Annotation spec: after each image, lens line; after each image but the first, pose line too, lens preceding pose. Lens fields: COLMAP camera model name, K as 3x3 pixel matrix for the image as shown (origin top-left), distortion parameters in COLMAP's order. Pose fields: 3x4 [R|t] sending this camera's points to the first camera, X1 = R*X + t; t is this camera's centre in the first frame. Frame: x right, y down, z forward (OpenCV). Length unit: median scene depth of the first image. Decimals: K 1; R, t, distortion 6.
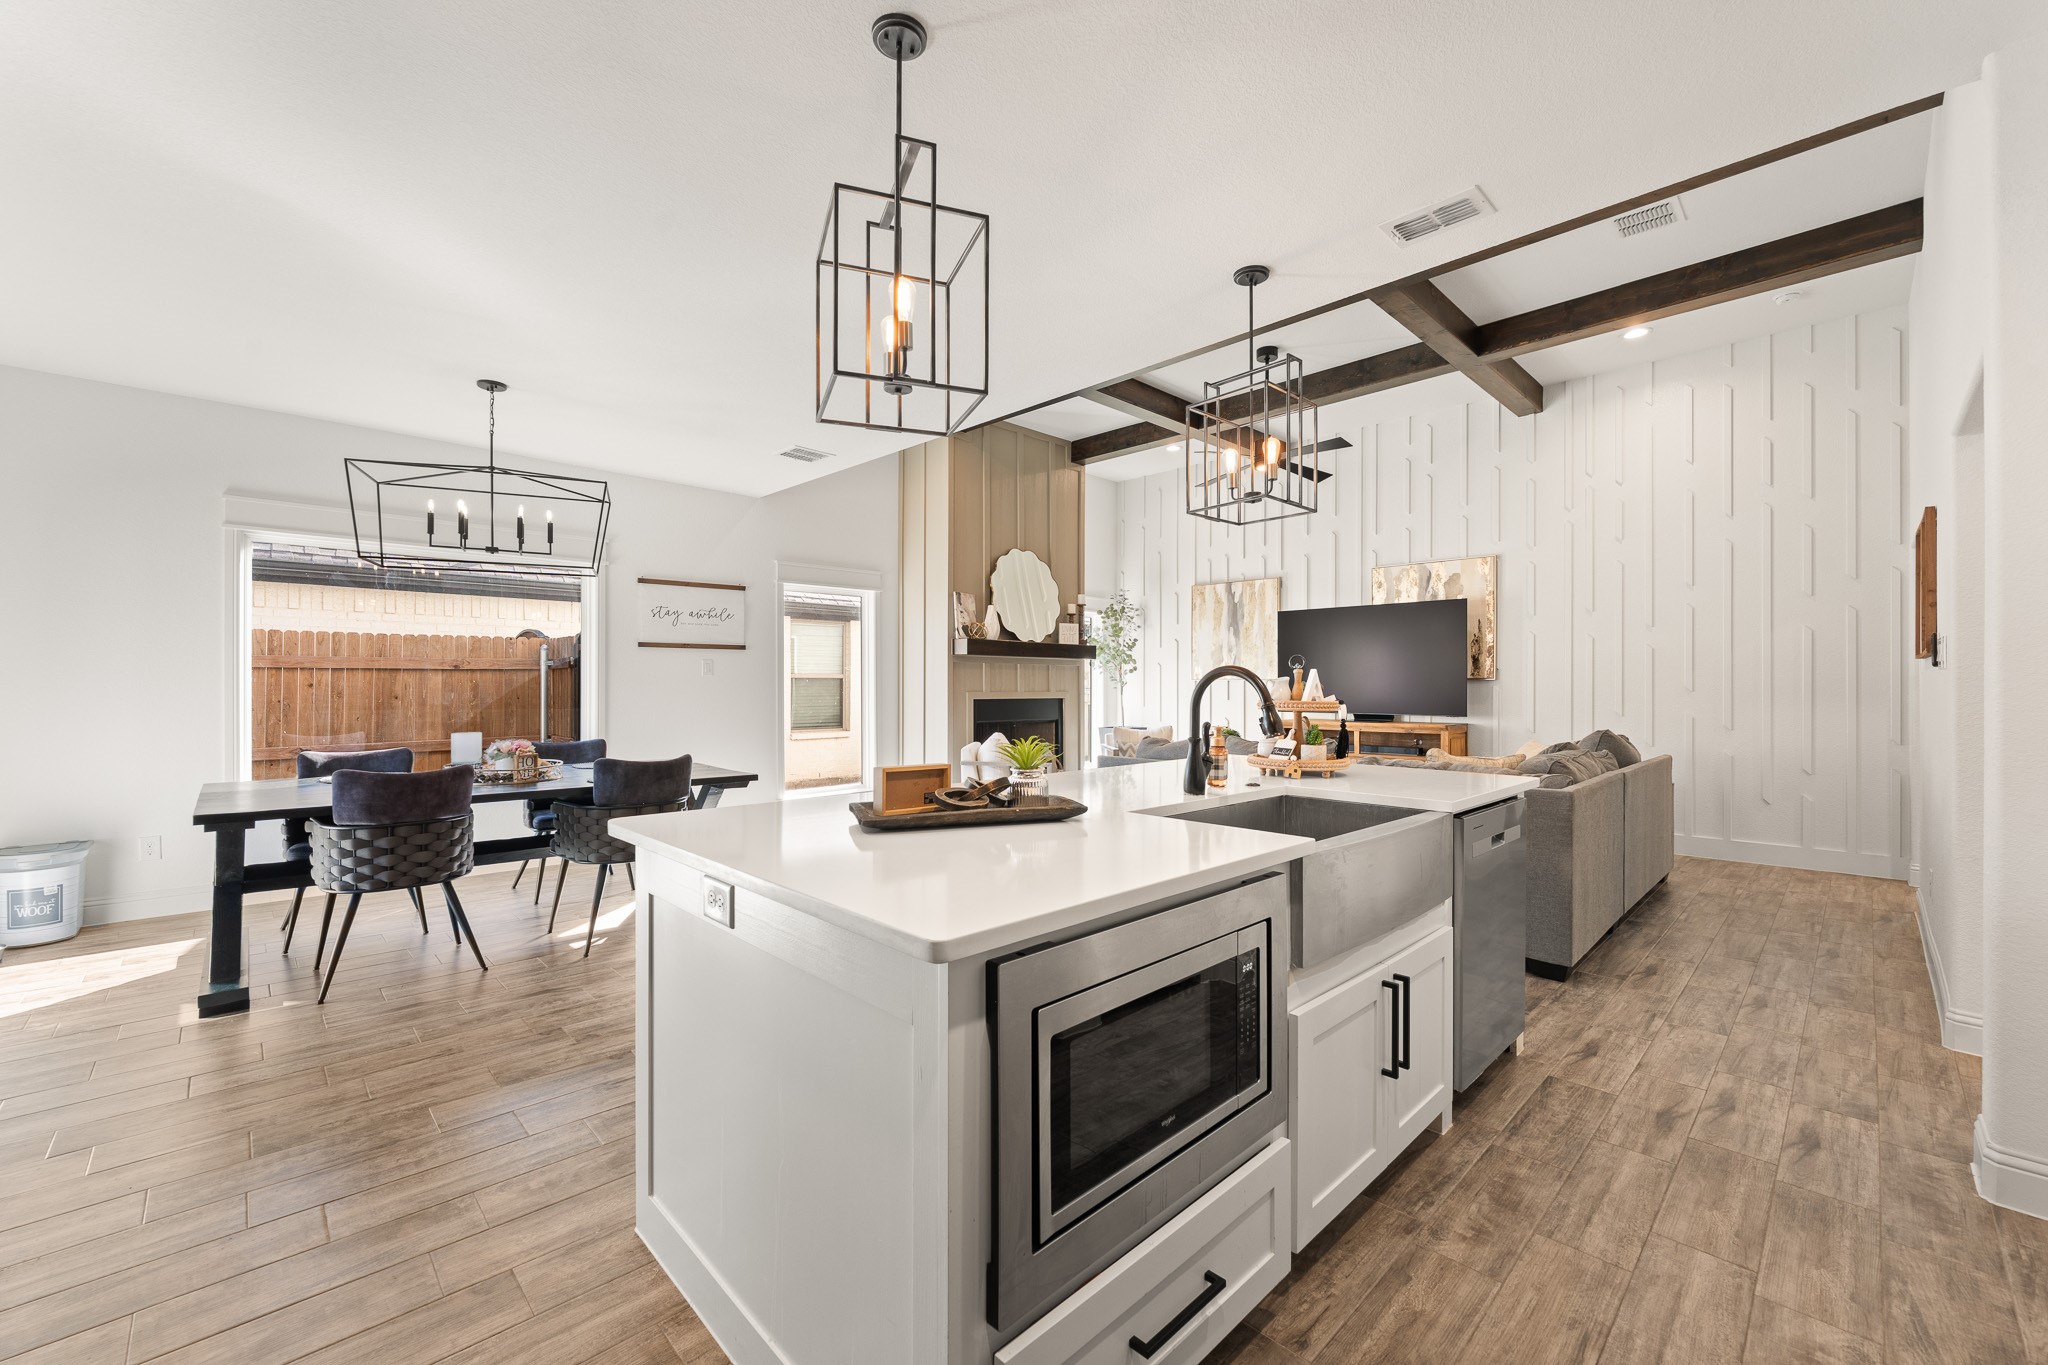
lens RADIAL K [[830.7, 0, 1022.4], [0, 830.7, 681.3], [0, 0, 1]] dist [-0.003709, 0.000429]
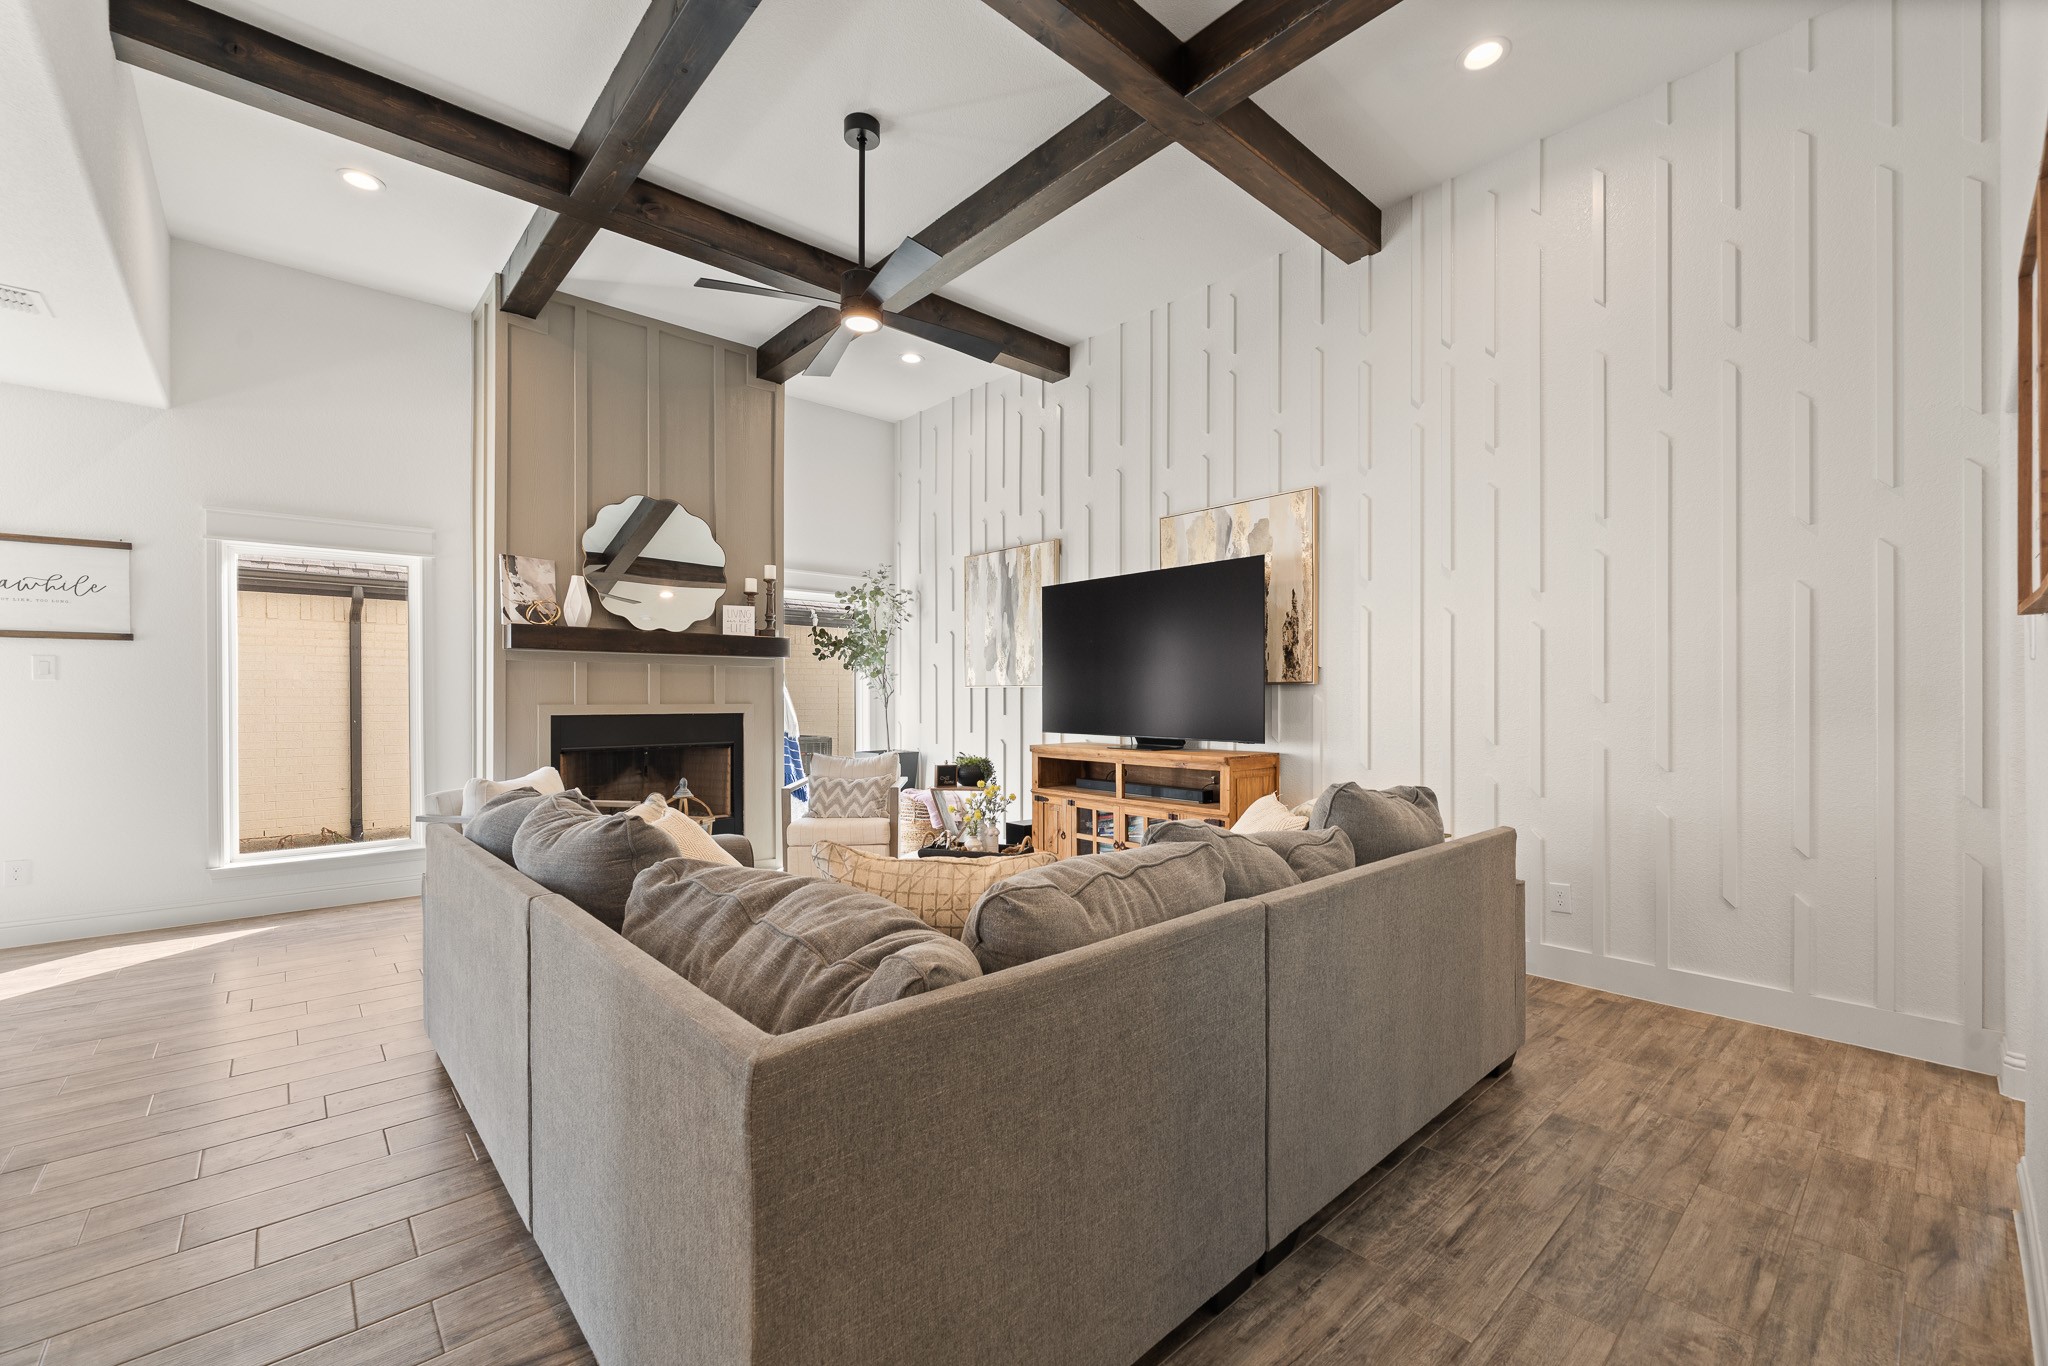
lens RADIAL K [[830.7, 0, 1034.6], [0, 830.7, 694.1], [0, 0, 1]] dist [-0.003709, 0.000429]
pose [[0.999542, -0.002414, -0.030149, 0.349585], [0.002526, 0.999990, 0.003680, 0.002810], [0.030140, -0.003754, 0.999539, 0.335773]]
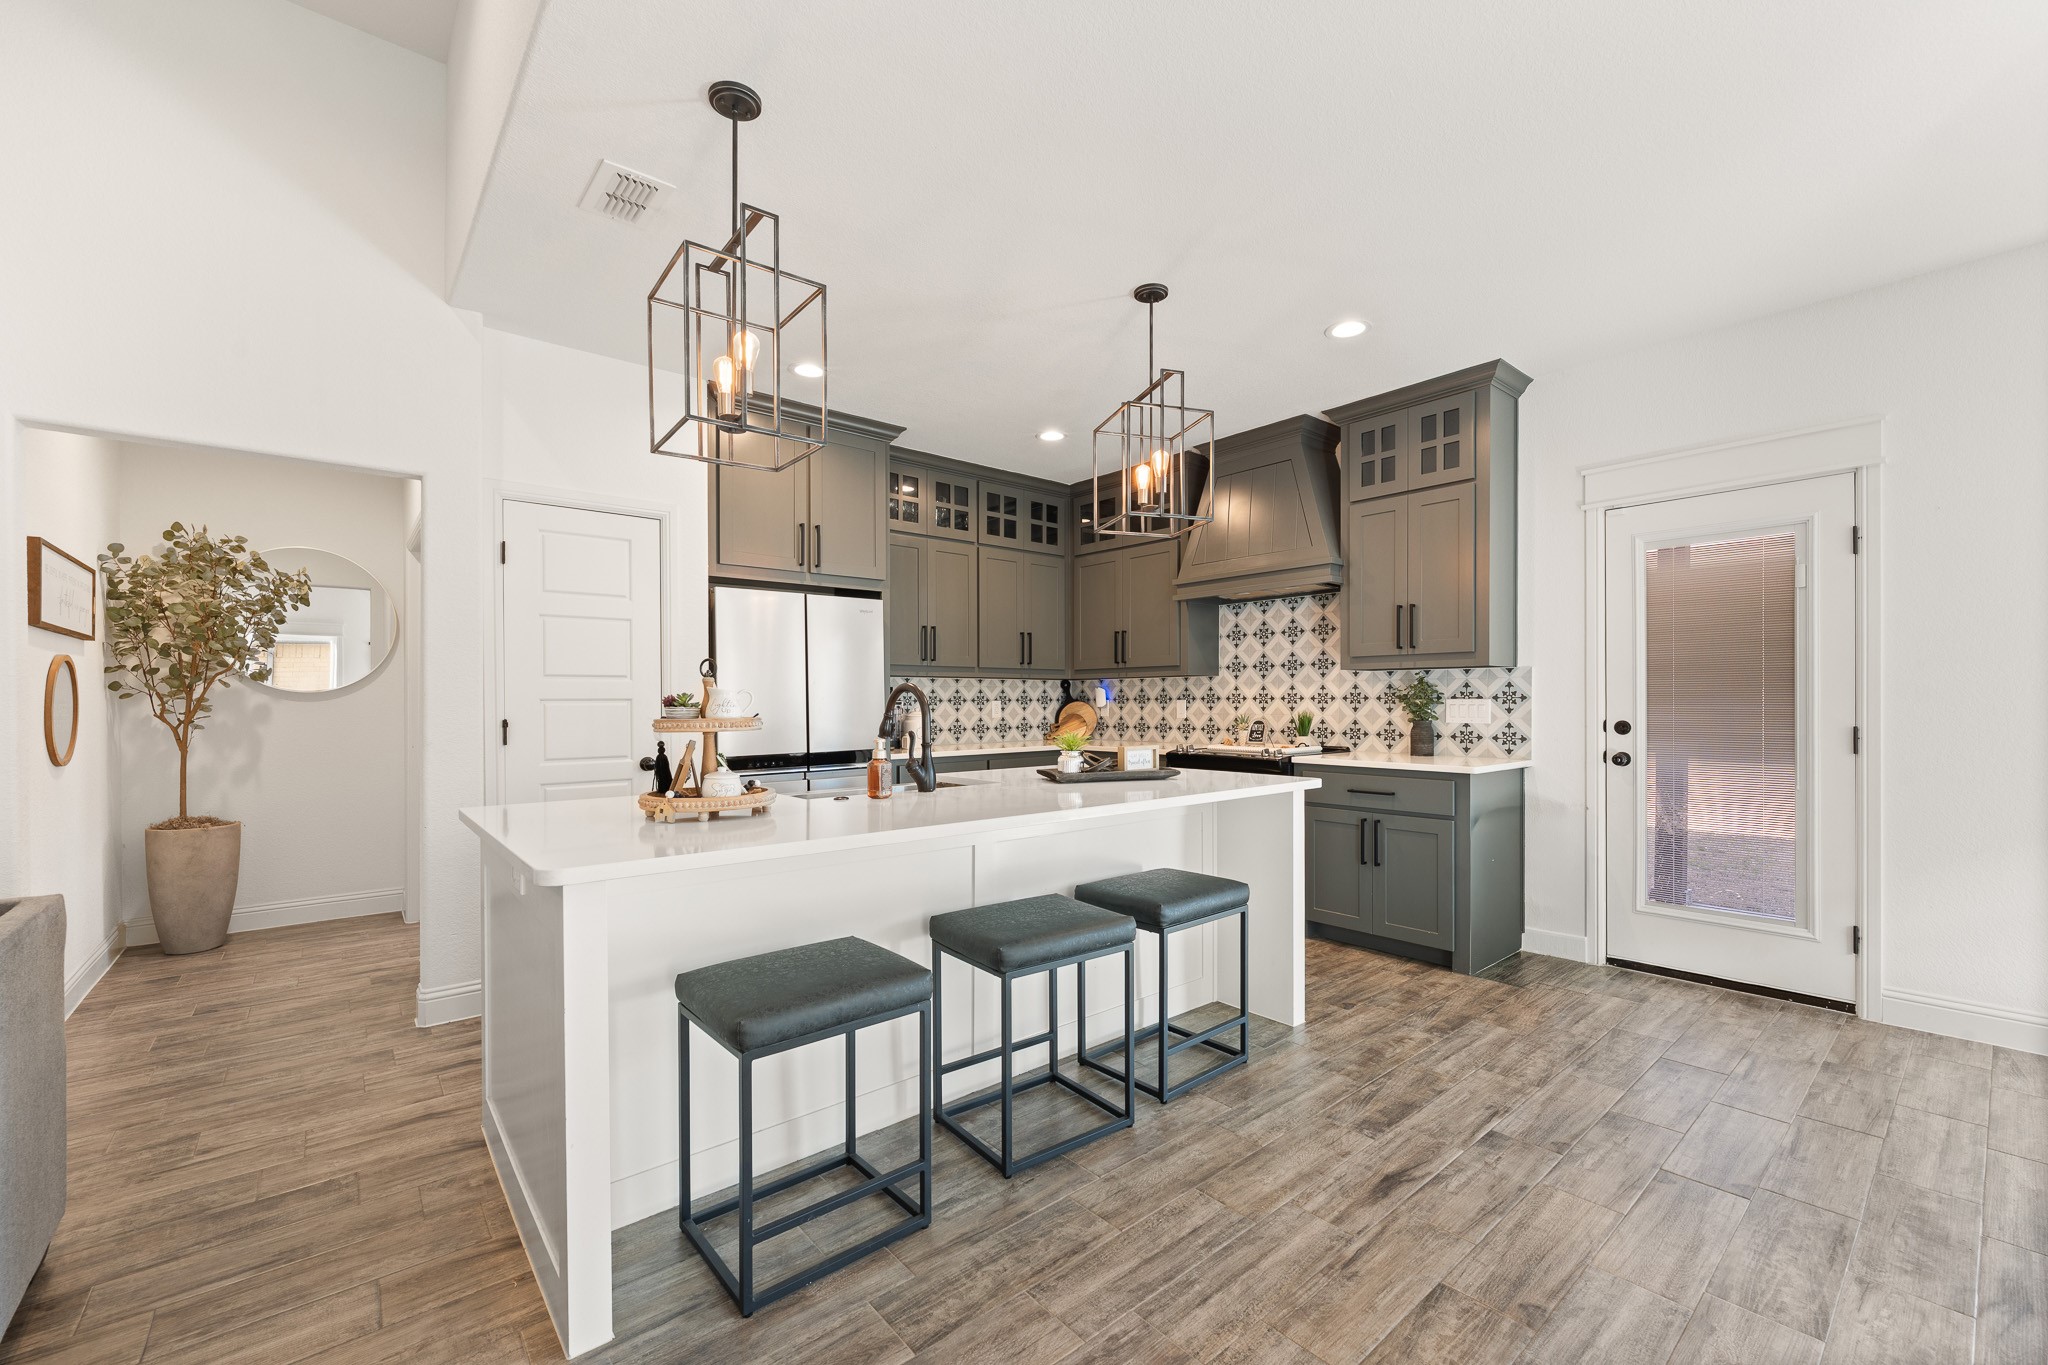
lens RADIAL K [[830.7, 0, 1023.5], [0, 830.7, 706.2], [0, 0, 1]] dist [-0.003709, 0.000429]
pose [[-0.997502, 0.001718, 0.070616, -0.004587], [0.001747, 0.999998, 0.000343, 0.004788], [-0.070615, 0.000465, -0.997504, 0.690955]]
